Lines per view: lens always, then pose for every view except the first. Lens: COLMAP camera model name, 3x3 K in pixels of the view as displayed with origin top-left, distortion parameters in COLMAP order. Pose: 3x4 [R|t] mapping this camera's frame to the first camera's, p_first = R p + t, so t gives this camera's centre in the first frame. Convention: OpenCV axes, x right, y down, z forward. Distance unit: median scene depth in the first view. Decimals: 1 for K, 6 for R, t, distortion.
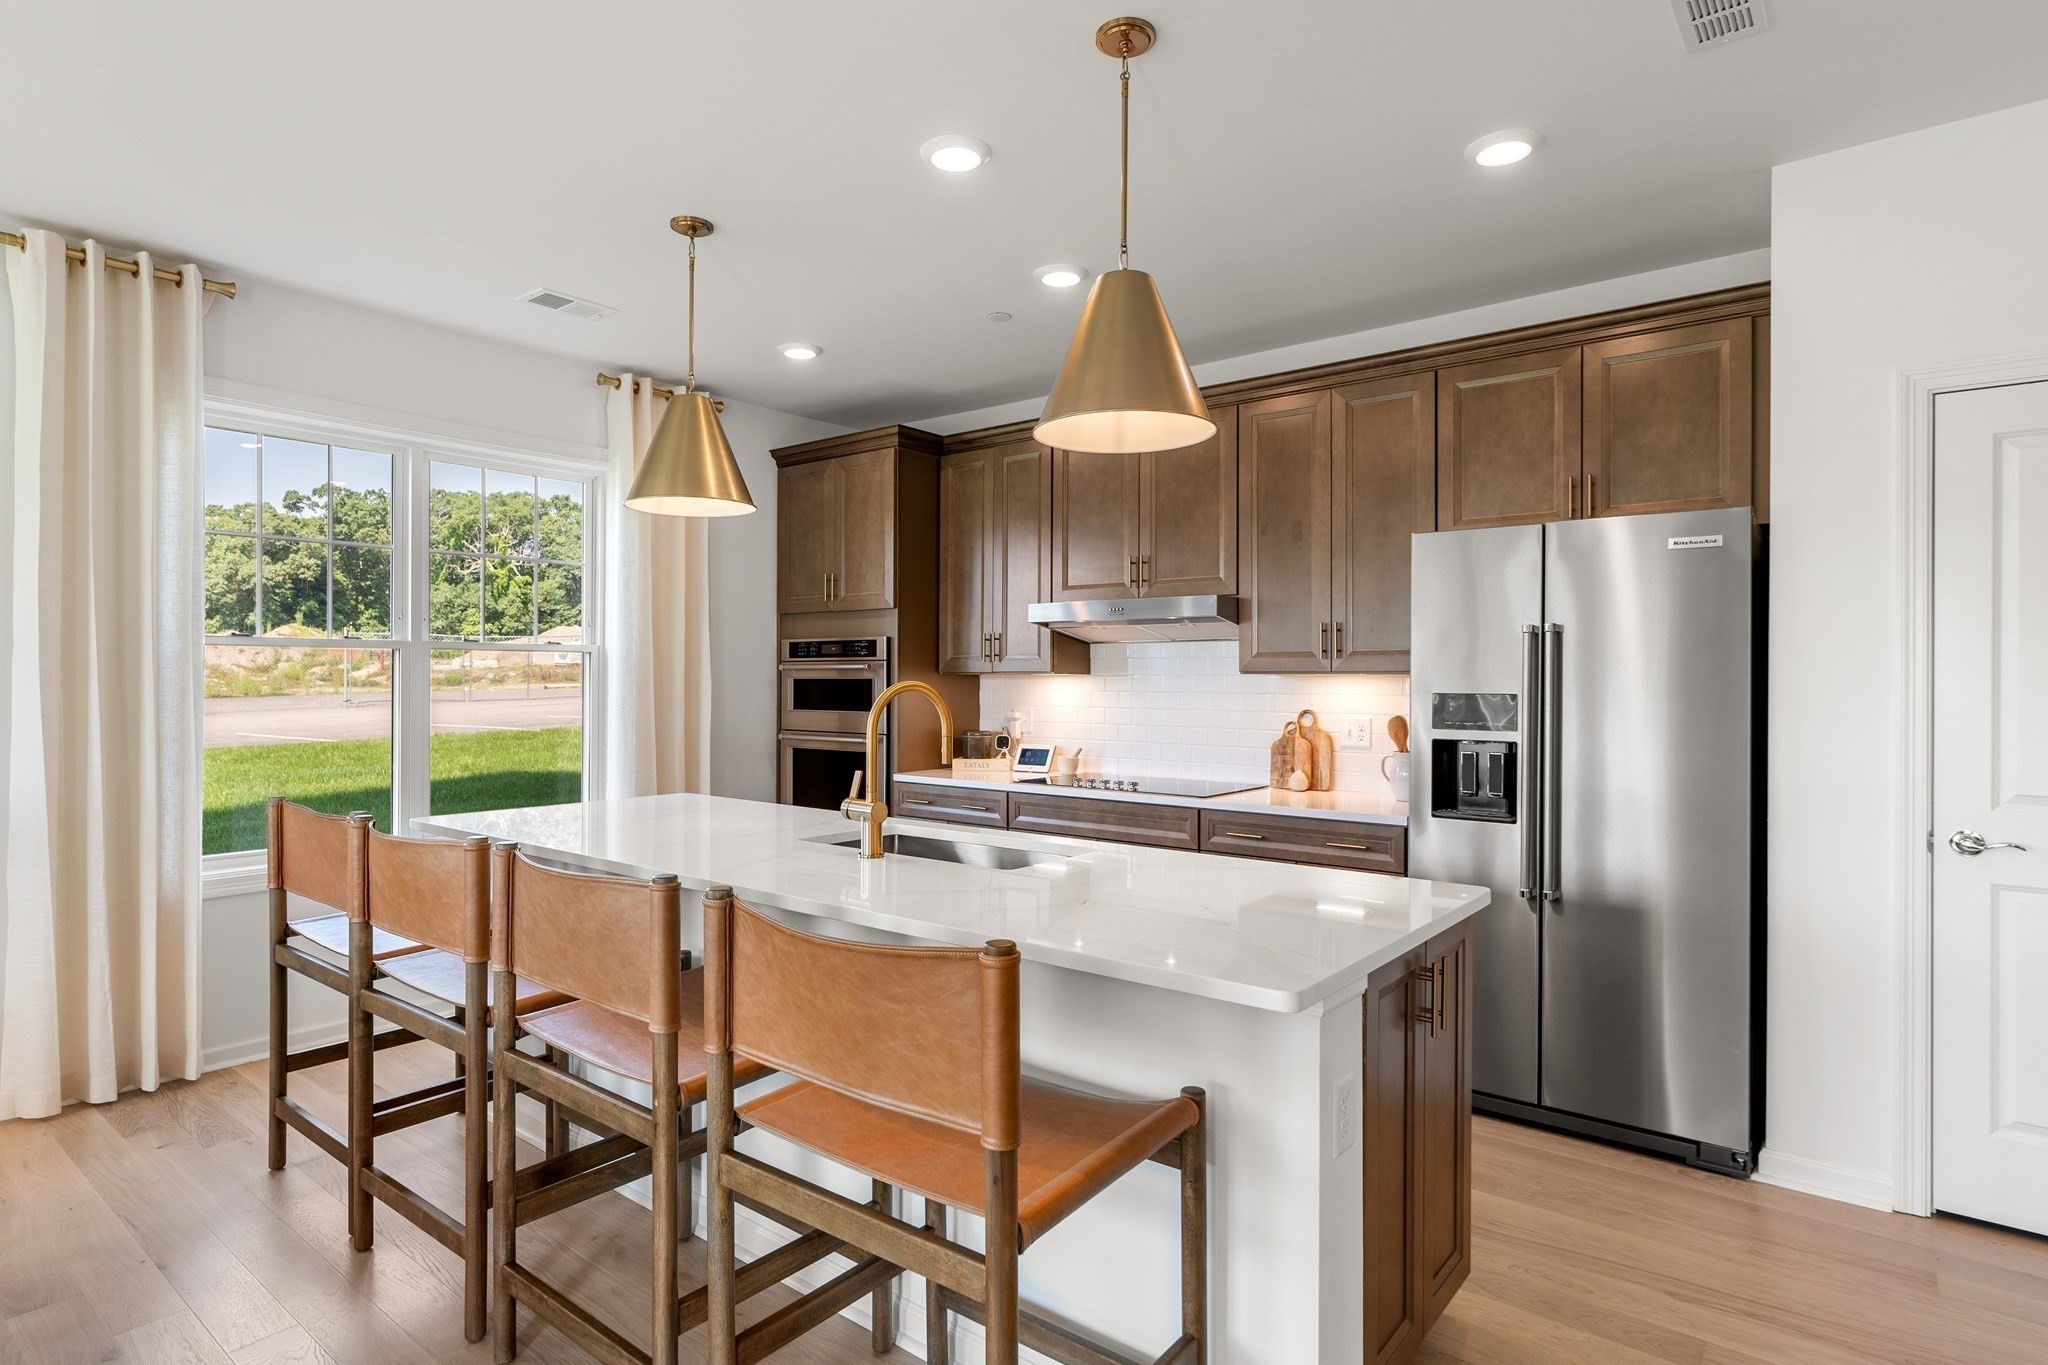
lens RADIAL K [[1084.5, 0, 1011.1], [0, 1084.5, 658.7], [0, 0, 1]] dist [-0.006061, 0.000115]
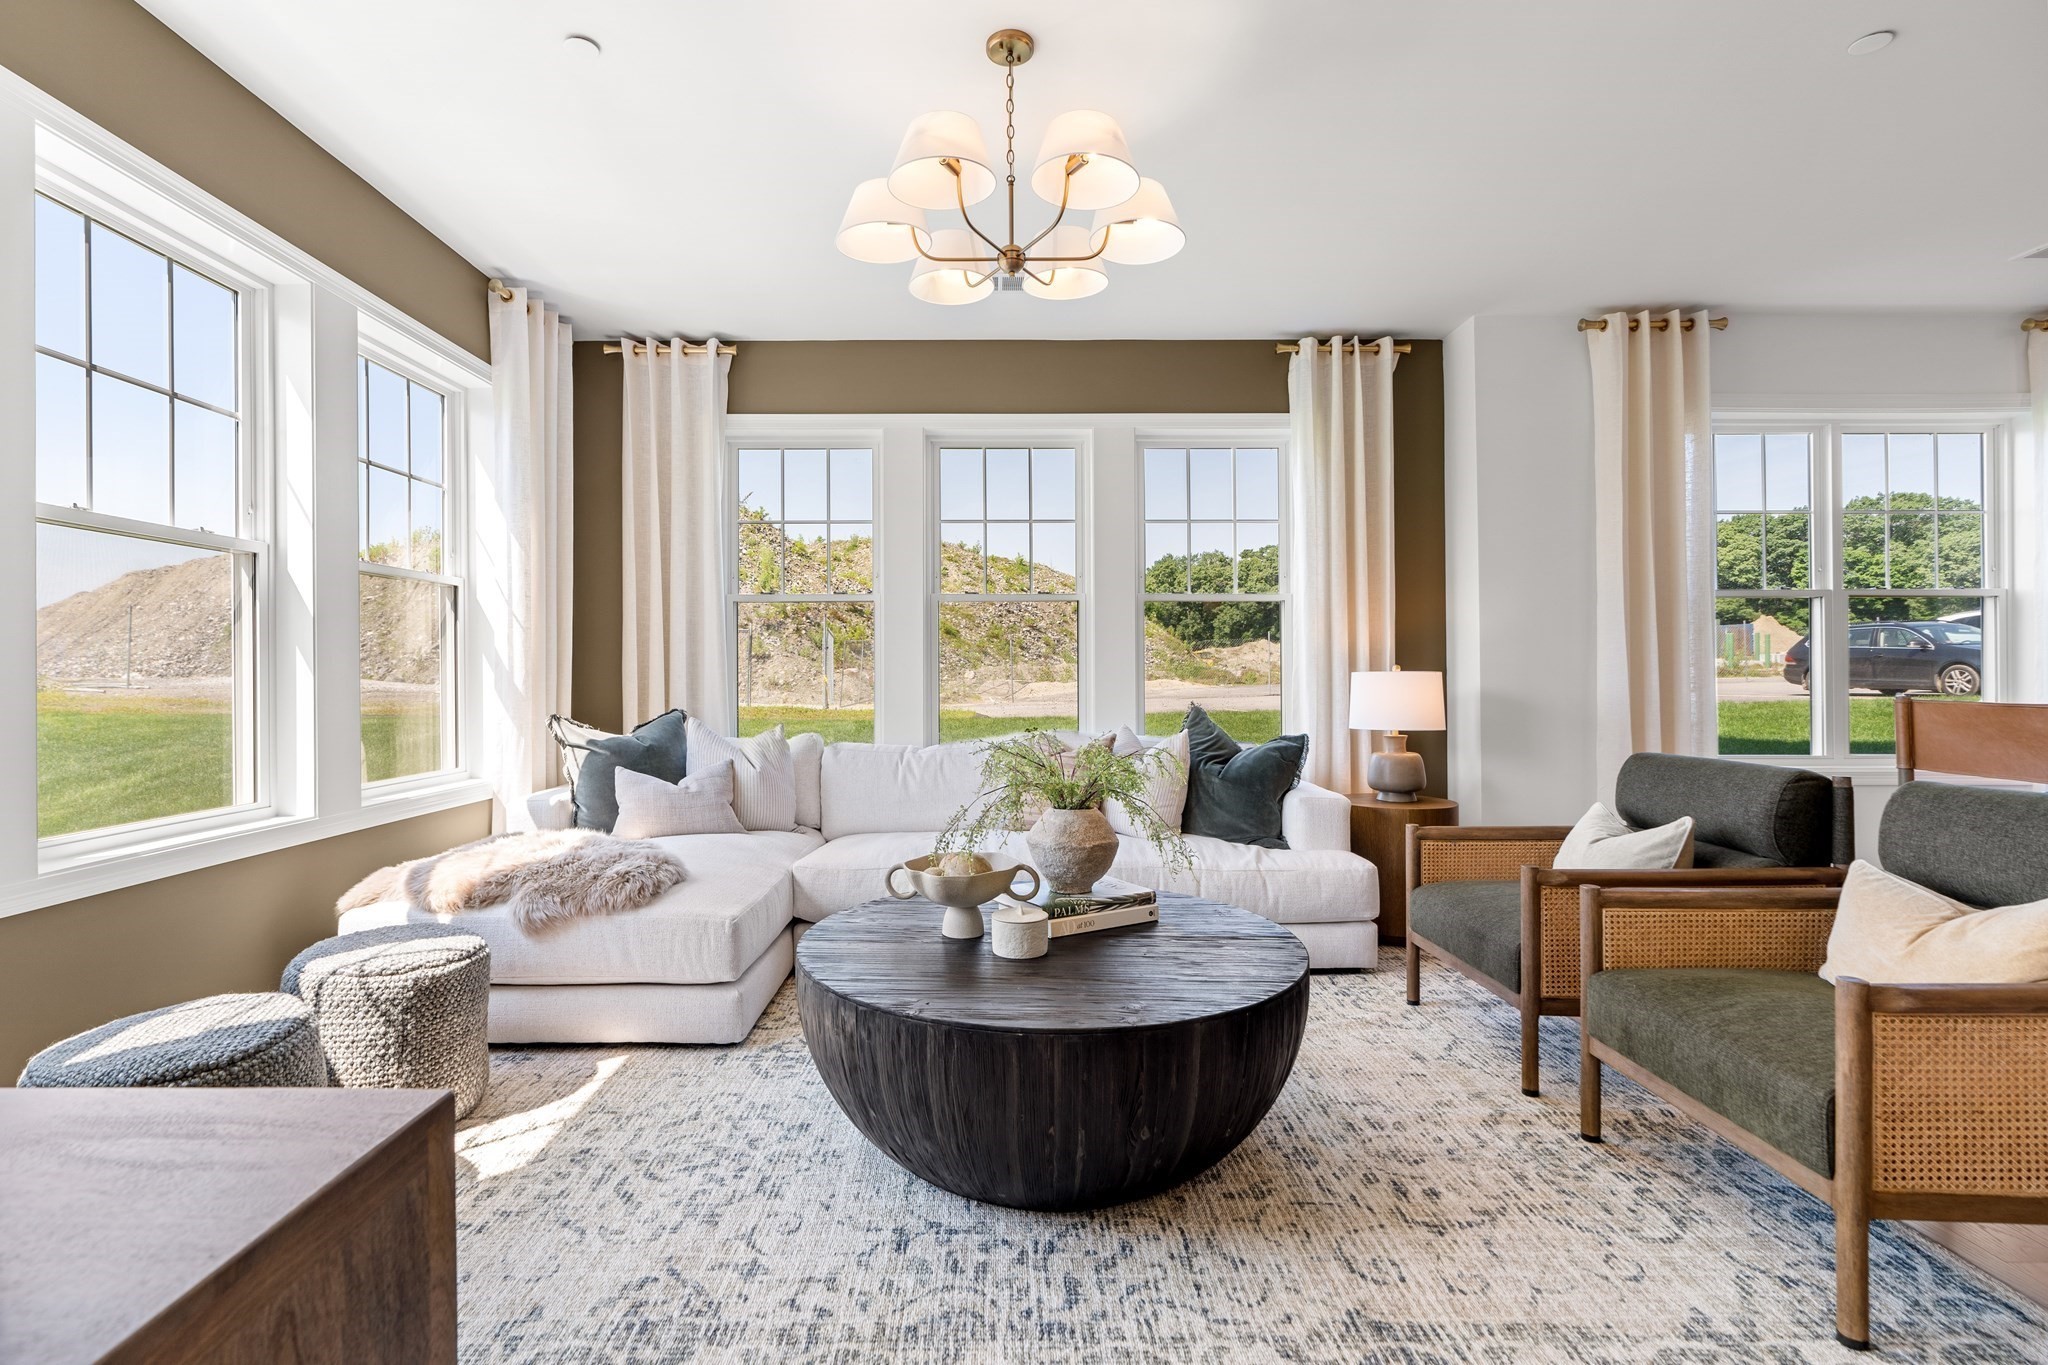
lens RADIAL K [[934.3, 0, 991.8], [0, 934.3, 658.9], [0, 0, 1]] dist [-0.009306, 0.004680]
pose [[0.623029, -0.013922, -0.782075, -0.330951], [0.014777, 0.999873, -0.006027, 0.051330], [0.782059, -0.007801, 0.623155, -0.339636]]
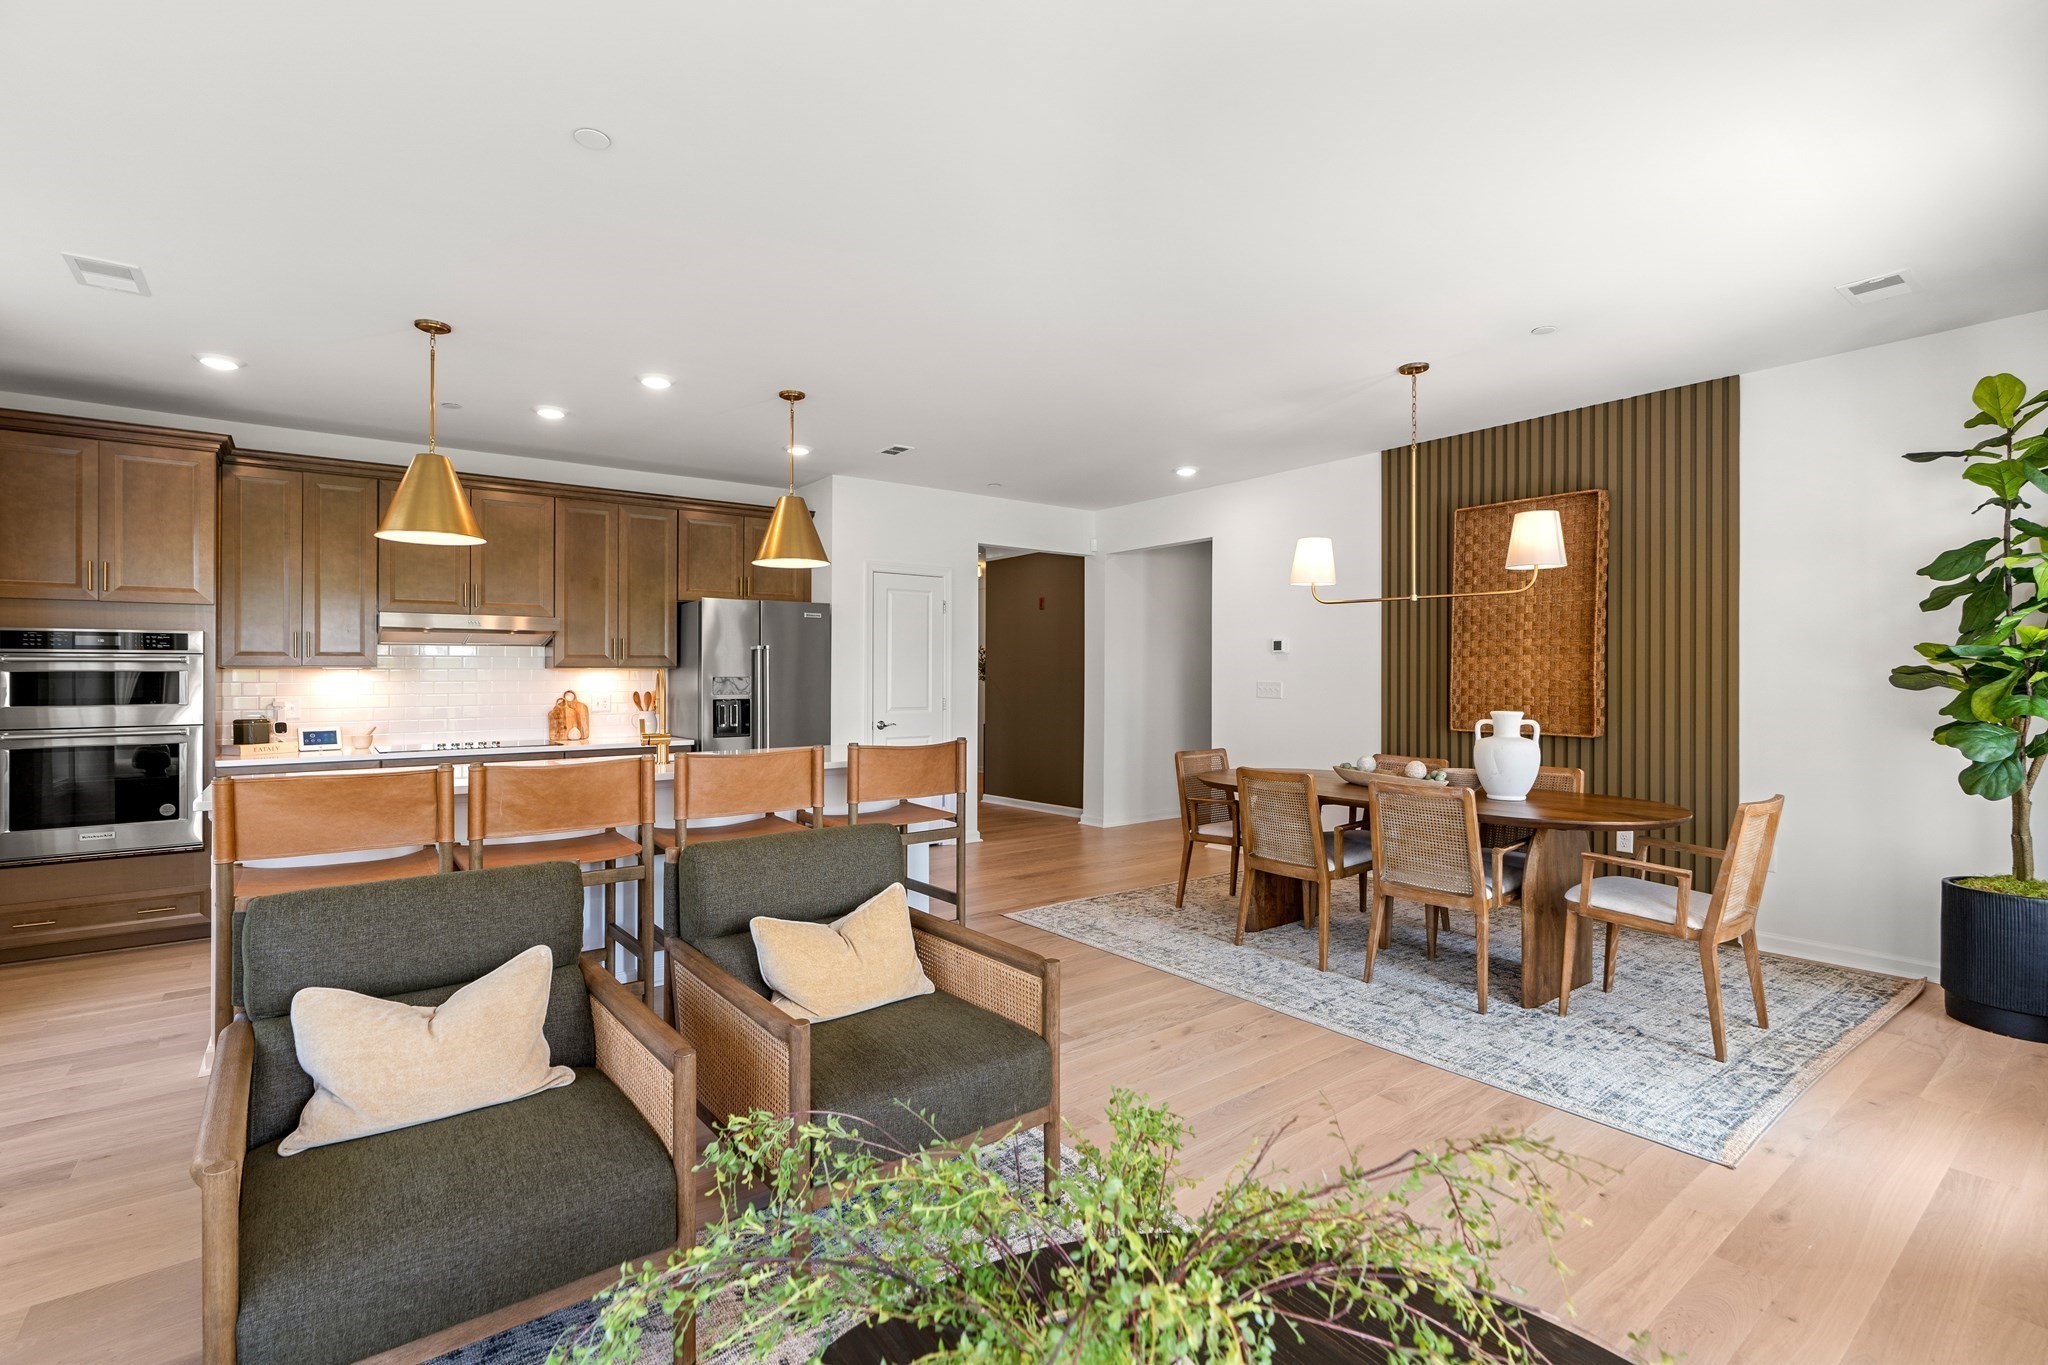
lens RADIAL K [[927.9, 0, 1005.1], [0, 927.9, 677.8], [0, 0, 1]] dist [-0.008978, 0.001547]
pose [[0.247109, -0.003904, 0.968980, -0.915425], [-0.010121, 0.999927, 0.006609, 0.012394], [-0.968935, -0.011440, 0.247052, 0.028977]]
